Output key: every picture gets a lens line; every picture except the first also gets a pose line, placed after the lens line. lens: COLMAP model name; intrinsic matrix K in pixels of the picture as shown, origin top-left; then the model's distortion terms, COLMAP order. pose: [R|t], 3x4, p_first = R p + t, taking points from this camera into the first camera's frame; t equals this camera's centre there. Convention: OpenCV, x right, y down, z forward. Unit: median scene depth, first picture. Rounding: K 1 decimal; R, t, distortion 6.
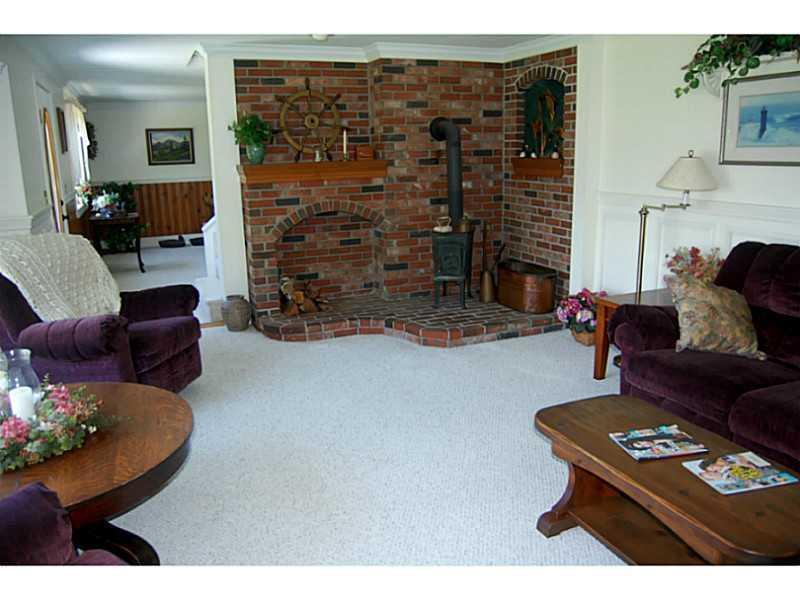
lens RADIAL K [[664.3, 0, 399.5], [0, 664.3, 297.1], [0, 0, 1]] dist [-0.074433, -0.004460]
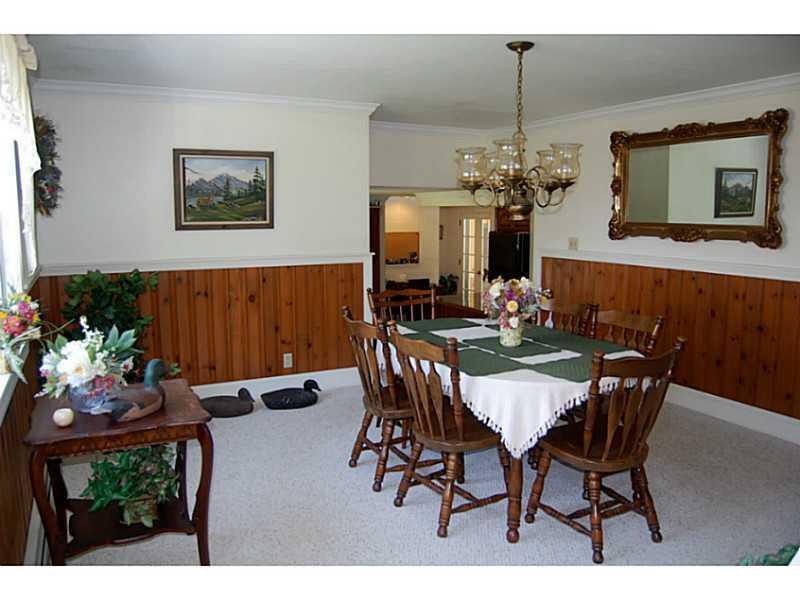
lens RADIAL K [[664.3, 0, 401.2], [0, 664.3, 299.1], [0, 0, 1]] dist [-0.074433, -0.004460]
pose [[0.997484, 0.007578, 0.070491, -0.262441], [-0.001265, 0.996015, -0.089182, -0.115711], [-0.070886, 0.088868, 0.993518, 0.552607]]
